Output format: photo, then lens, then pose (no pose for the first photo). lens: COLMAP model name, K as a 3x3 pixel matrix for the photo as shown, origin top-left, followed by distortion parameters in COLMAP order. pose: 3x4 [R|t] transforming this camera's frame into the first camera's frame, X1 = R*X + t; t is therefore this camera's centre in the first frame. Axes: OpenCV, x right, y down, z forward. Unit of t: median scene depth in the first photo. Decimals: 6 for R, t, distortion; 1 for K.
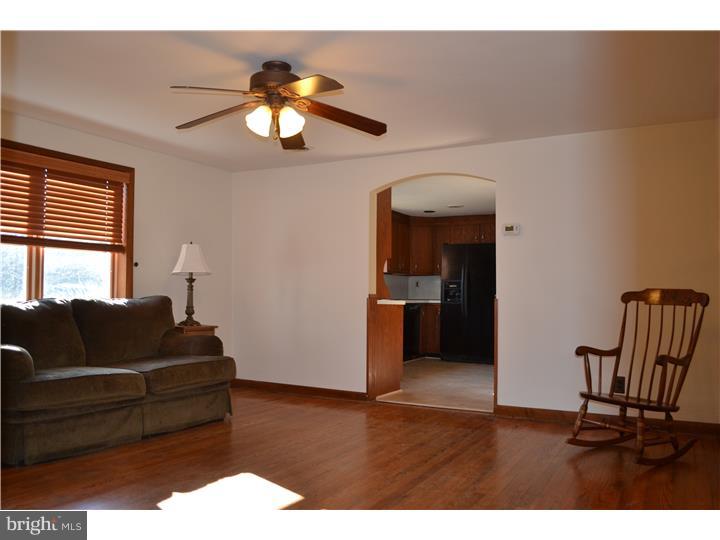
lens RADIAL K [[575.3, 0, 359.0], [0, 575.3, 277.6], [0, 0, 1]] dist [-0.085216, 0.003414]
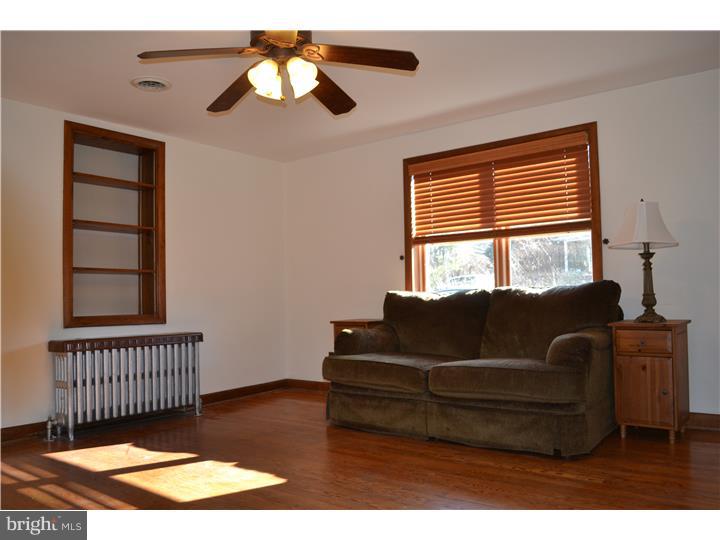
lens RADIAL K [[575.3, 0, 359.0], [0, 575.3, 277.6], [0, 0, 1]] dist [-0.085216, 0.003414]
pose [[-0.133027, -0.041262, -0.990253, 0.483905], [0.058867, 0.997040, -0.049453, 0.051591], [0.989363, -0.064872, -0.130204, 0.874018]]
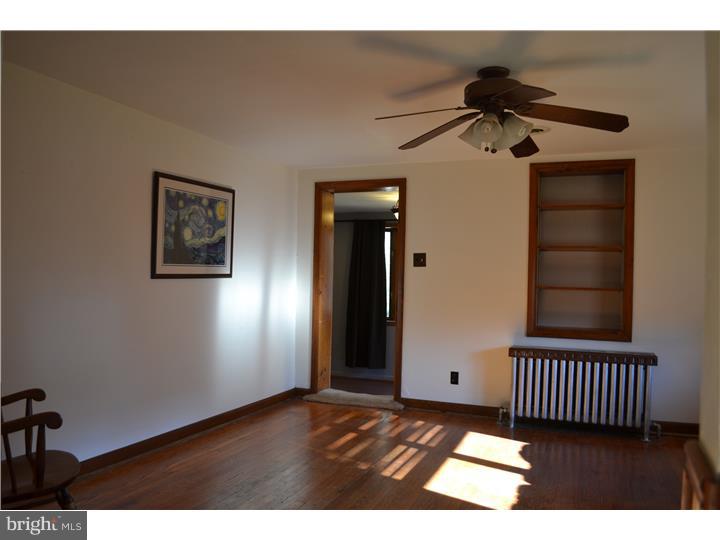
lens RADIAL K [[575.3, 0, 359.0], [0, 575.3, 277.6], [0, 0, 1]] dist [-0.085216, 0.003414]
pose [[-0.990862, -0.024895, -0.132564, 0.128961], [-0.020782, 0.999261, -0.032323, -0.011180], [0.133271, -0.029272, -0.990647, 1.344754]]
